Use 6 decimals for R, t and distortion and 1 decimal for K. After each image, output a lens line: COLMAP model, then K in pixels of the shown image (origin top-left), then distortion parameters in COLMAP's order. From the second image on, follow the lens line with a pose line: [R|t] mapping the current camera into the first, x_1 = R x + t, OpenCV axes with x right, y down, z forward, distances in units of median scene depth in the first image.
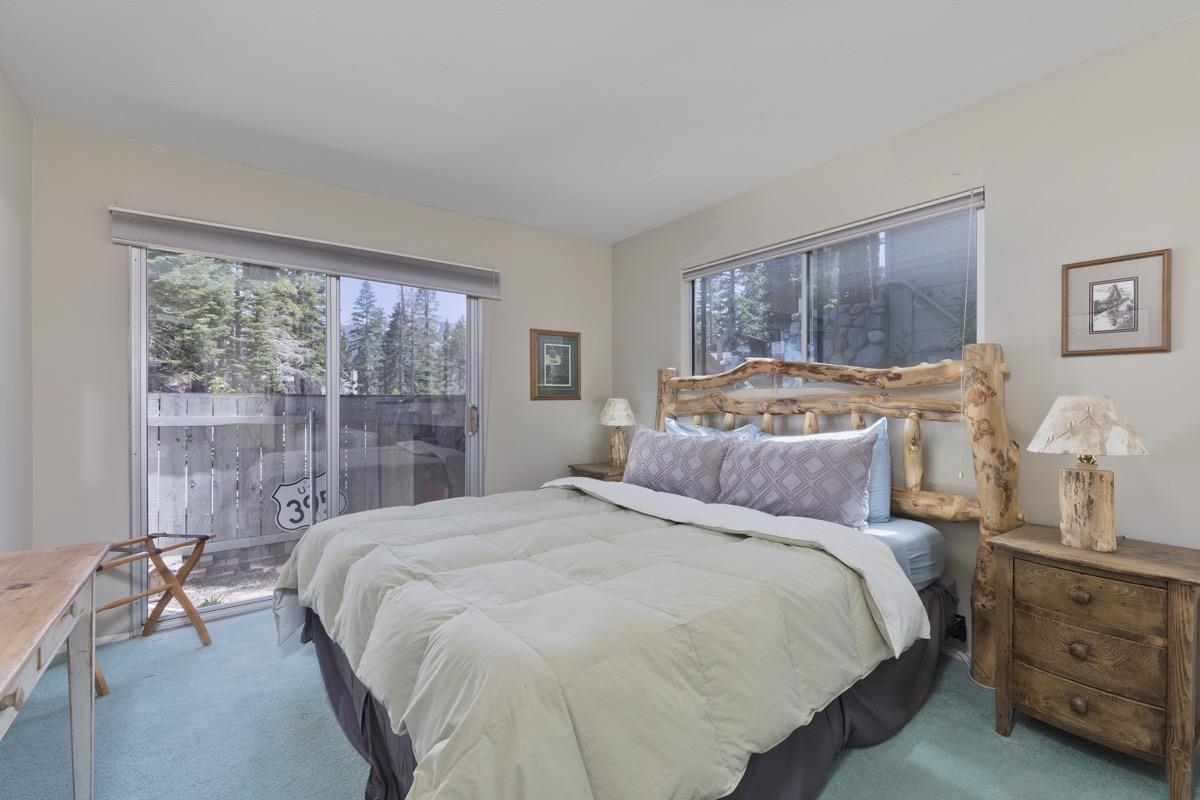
lens RADIAL K [[542.4, 0, 603.5], [0, 542.4, 400.1], [0, 0, 1]] dist [0.010362, -0.001841]
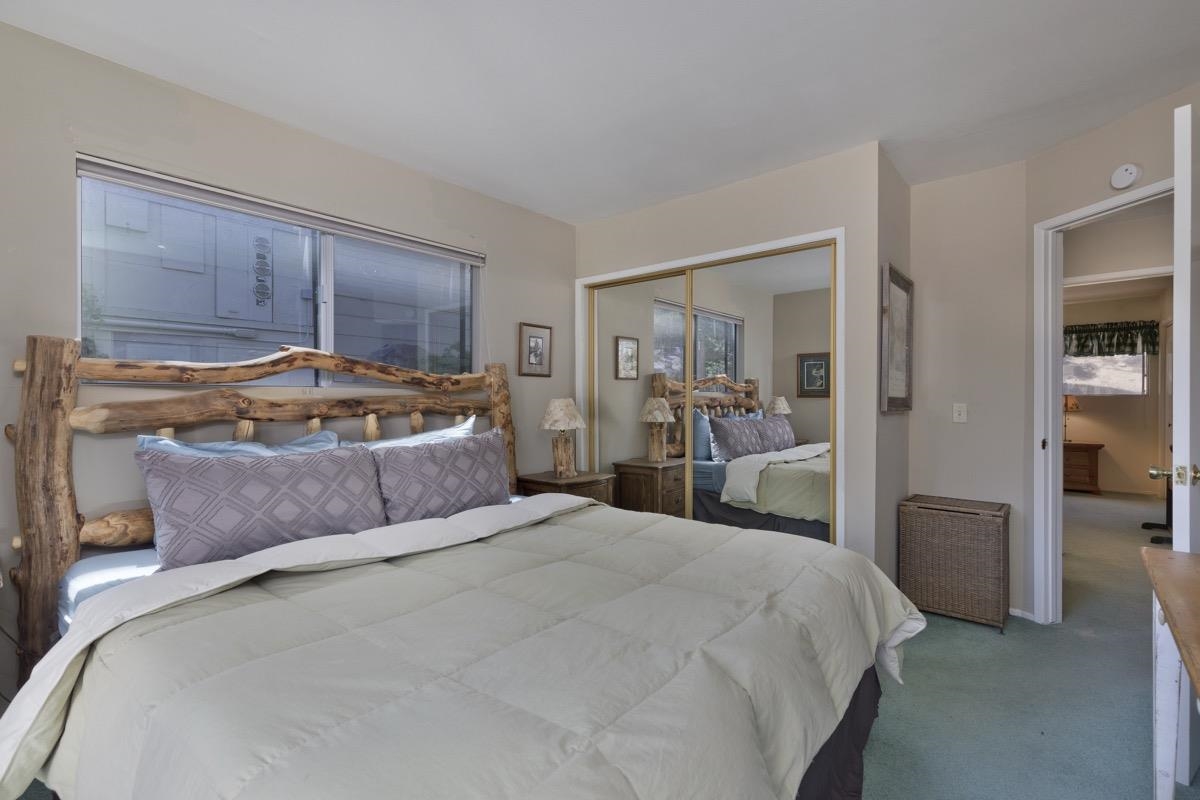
lens RADIAL K [[542.4, 0, 601.9], [0, 542.4, 400.5], [0, 0, 1]] dist [0.010362, -0.001841]
pose [[-0.229266, 0.006613, 0.973341, -0.700184], [0.007063, 0.999962, -0.005130, 0.006510], [-0.973338, 0.005698, -0.229304, 0.921356]]
